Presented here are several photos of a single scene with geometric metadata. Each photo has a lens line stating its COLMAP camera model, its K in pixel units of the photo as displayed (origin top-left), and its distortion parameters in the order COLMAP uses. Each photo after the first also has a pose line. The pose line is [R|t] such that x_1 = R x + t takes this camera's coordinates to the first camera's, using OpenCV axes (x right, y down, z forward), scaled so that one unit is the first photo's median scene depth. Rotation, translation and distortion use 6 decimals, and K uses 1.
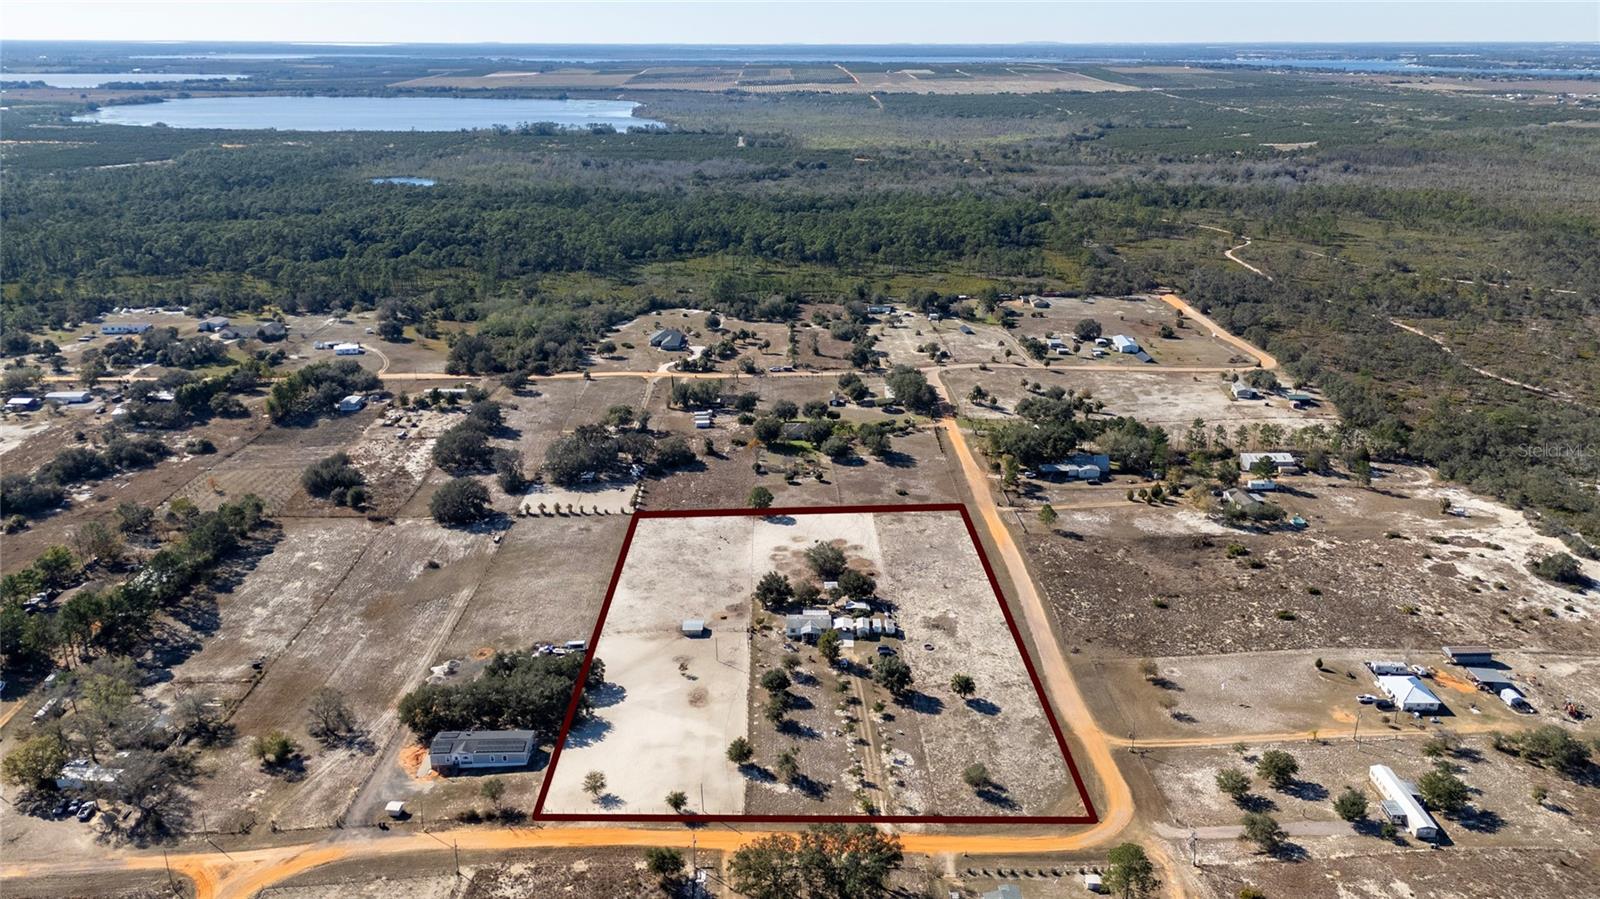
lens RADIAL K [[1162.1, 0, 803.3], [0, 1162.1, 457.8], [0, 0, 1]] dist [0.091432, -0.105345]
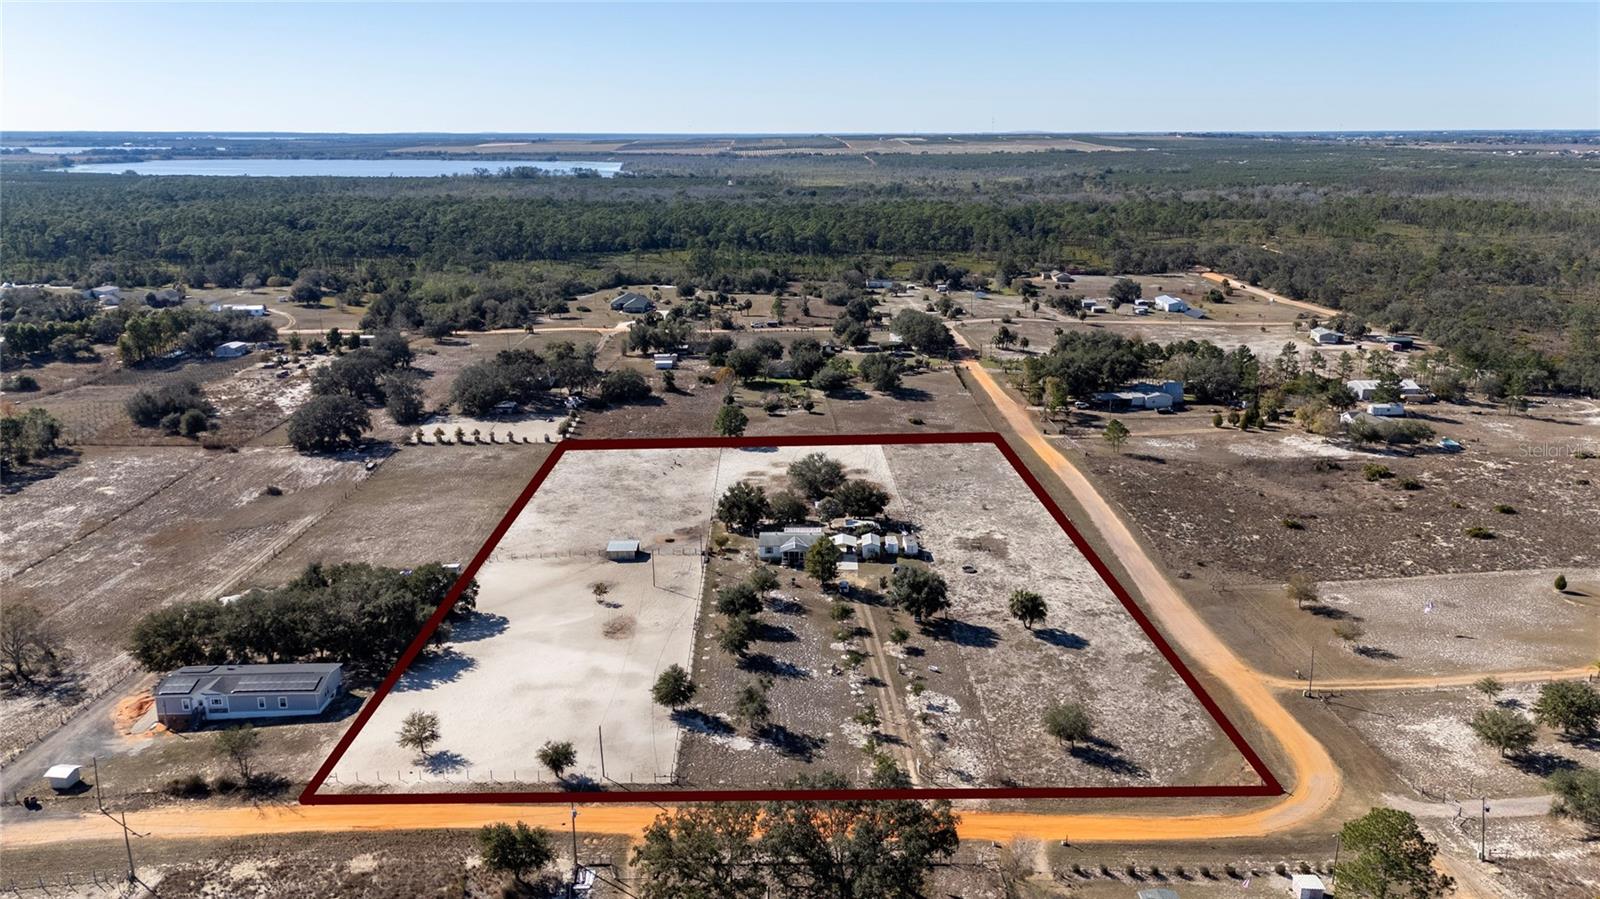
lens RADIAL K [[1167.8, 0, 803.3], [0, 1167.8, 449.3], [0, 0, 1]] dist [0.079423, -0.068789]
pose [[0.999980, -0.003972, 0.004860, 0.007698], [0.004337, 0.996981, -0.077531, 0.131111], [-0.004537, 0.077551, 0.996978, 0.287384]]
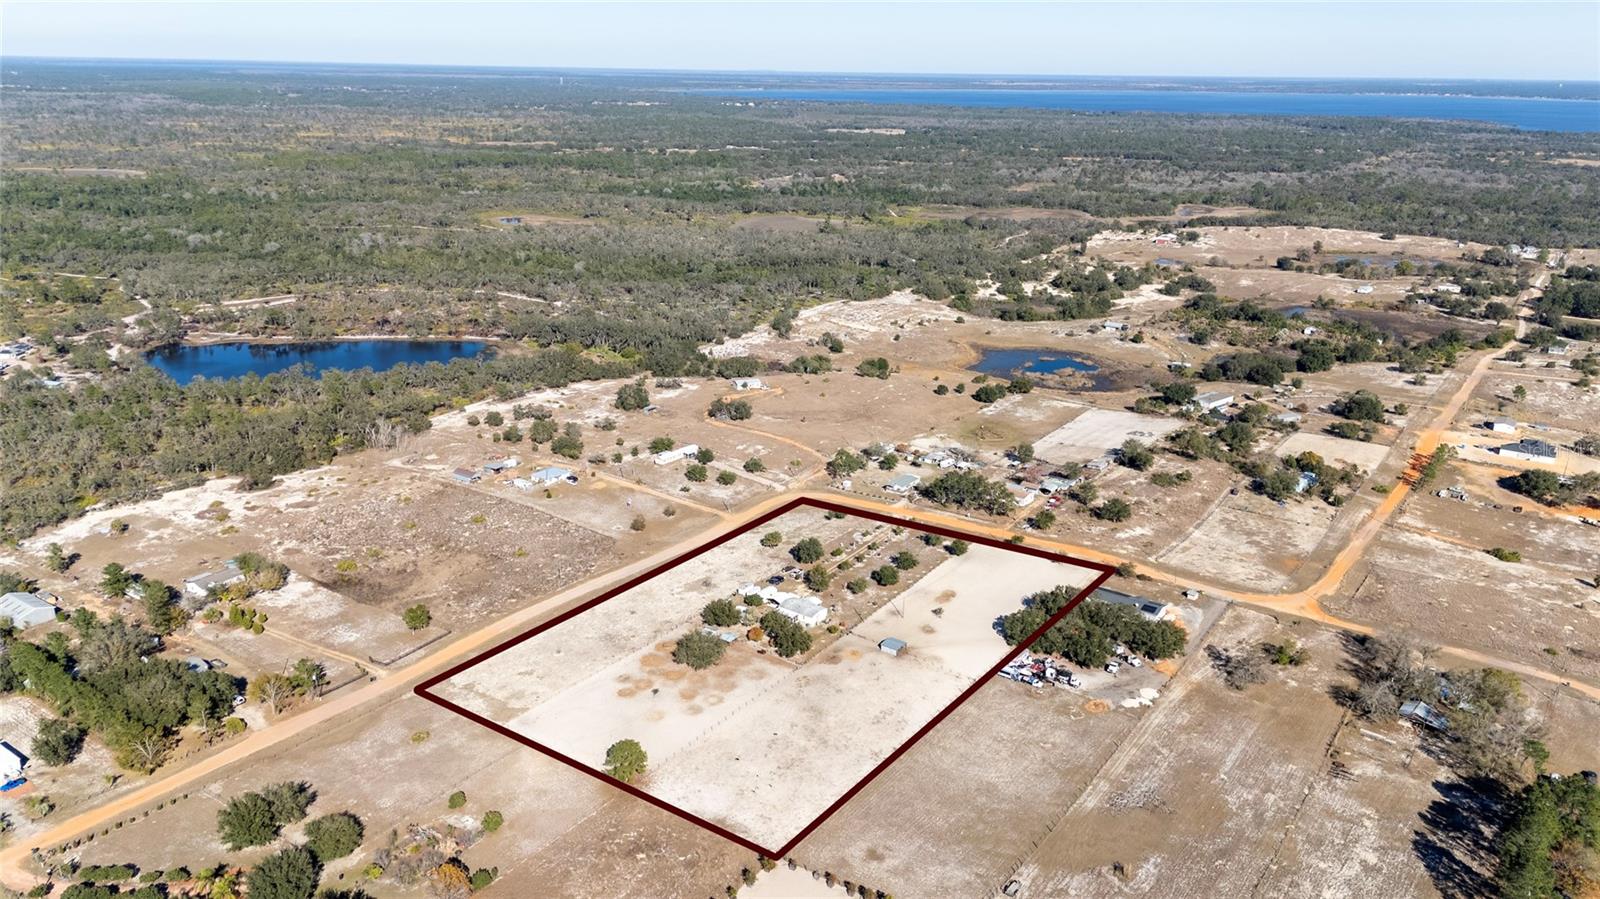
lens RADIAL K [[1167.8, 0, 803.3], [0, 1167.8, 449.3], [0, 0, 1]] dist [0.079423, -0.068789]
pose [[-0.799991, -0.199788, 0.565773, -0.529739], [0.187086, 0.812871, 0.551580, -0.524433], [-0.570099, 0.547107, -0.612912, 1.461128]]
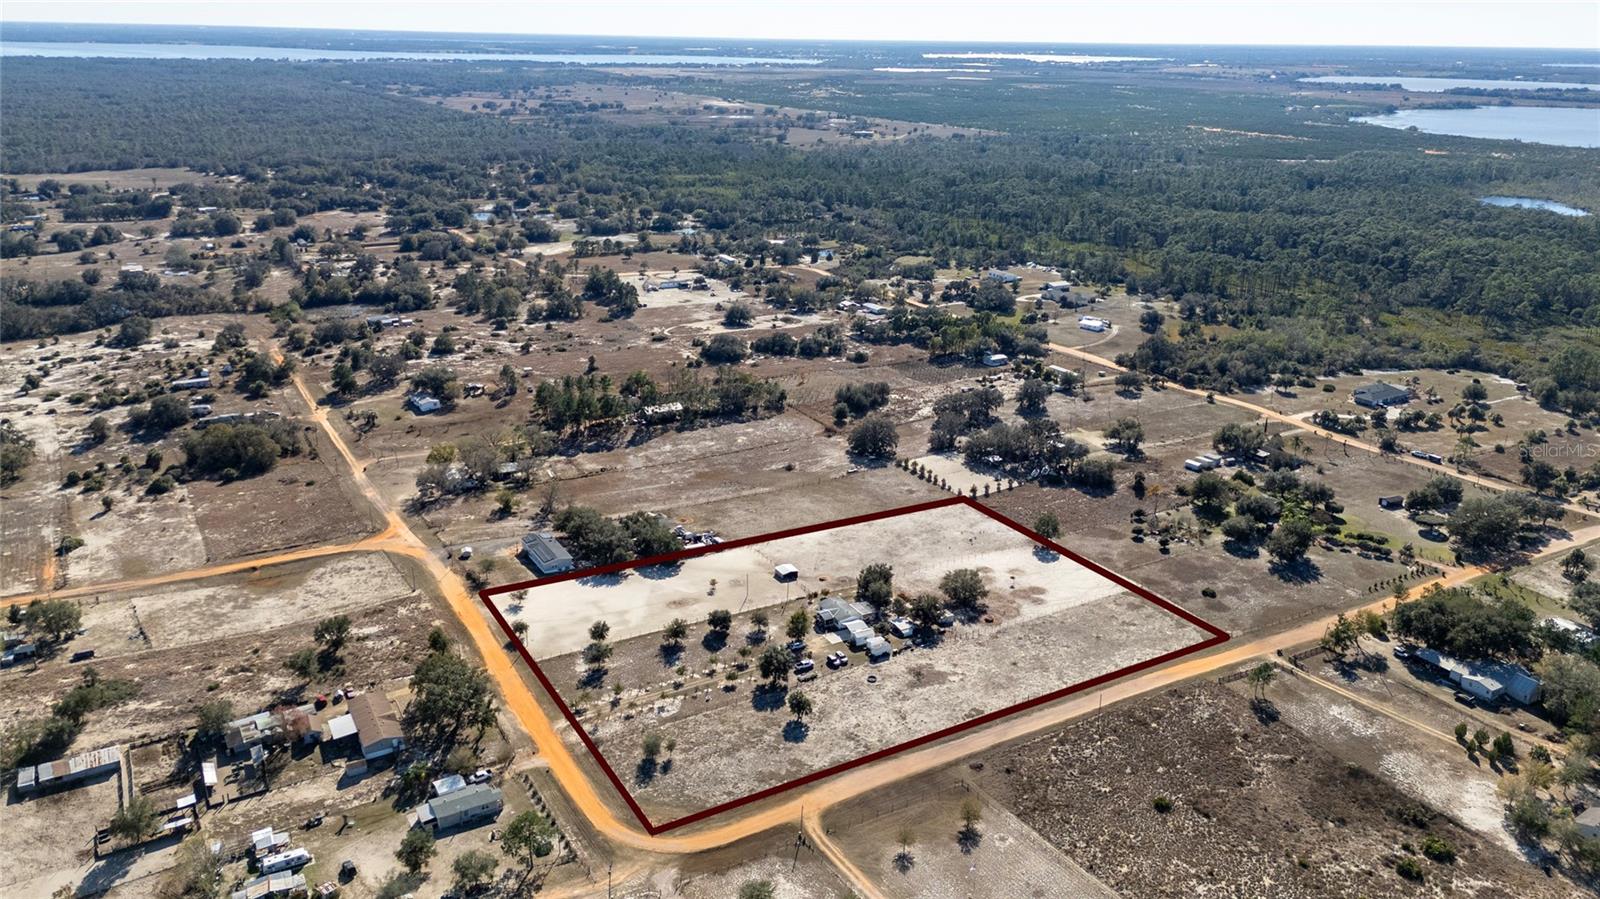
lens RADIAL K [[1162.1, 0, 803.3], [0, 1162.1, 457.8], [0, 0, 1]] dist [0.091432, -0.105345]
pose [[0.489161, 0.305047, -0.817110, 0.720925], [-0.308649, 0.936765, 0.164945, -0.130322], [0.815756, 0.171515, 0.552381, 0.362165]]
